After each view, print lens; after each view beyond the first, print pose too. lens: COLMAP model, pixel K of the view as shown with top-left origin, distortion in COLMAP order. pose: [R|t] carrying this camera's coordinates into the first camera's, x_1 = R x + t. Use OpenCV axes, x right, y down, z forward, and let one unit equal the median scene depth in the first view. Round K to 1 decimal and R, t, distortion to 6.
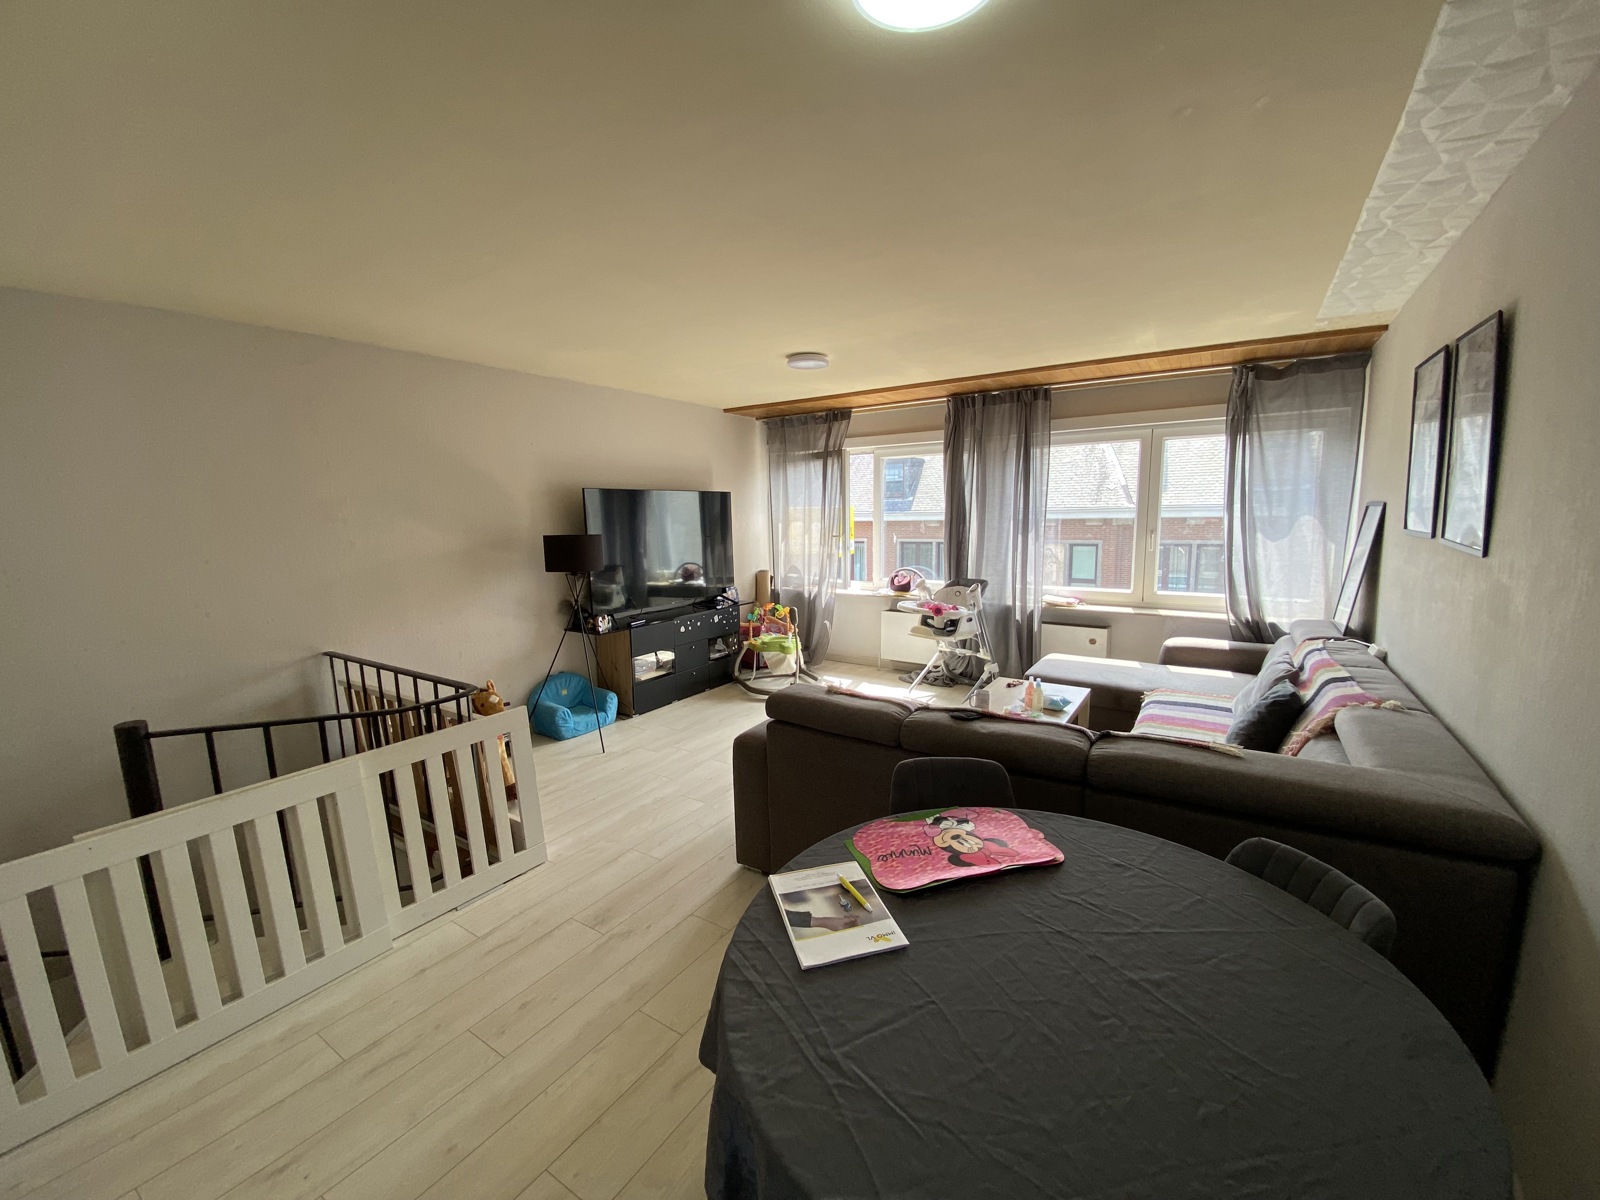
lens RADIAL K [[630.5, 0, 802.1], [0, 630.5, 608.3], [0, 0, 1]] dist [-0.000055, -0.000059]
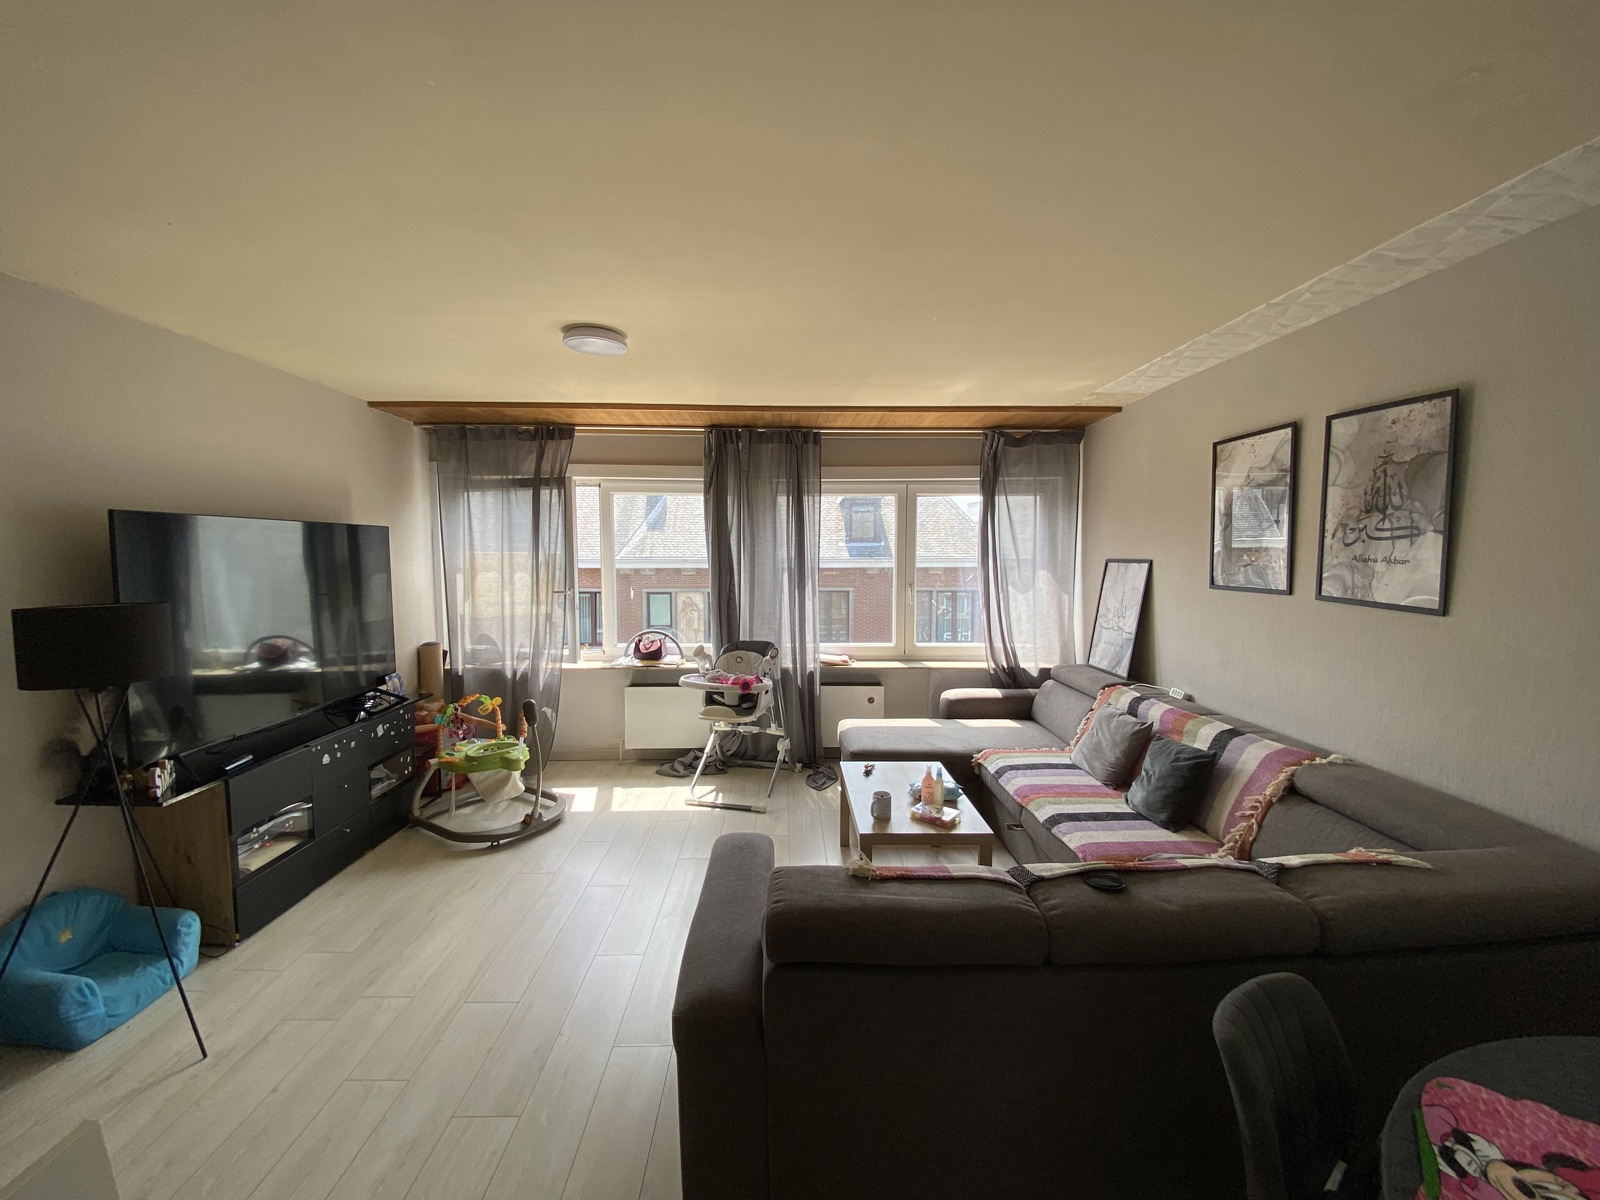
lens RADIAL K [[648.5, 0, 803.6], [0, 648.5, 591.7], [0, 0, 1]] dist [0.019377, -0.020541]
pose [[0.812557, -0.018397, 0.582591, -0.172790], [0.069332, 0.995457, -0.065264, -0.049328], [-0.578744, 0.093423, 0.810141, 0.235026]]
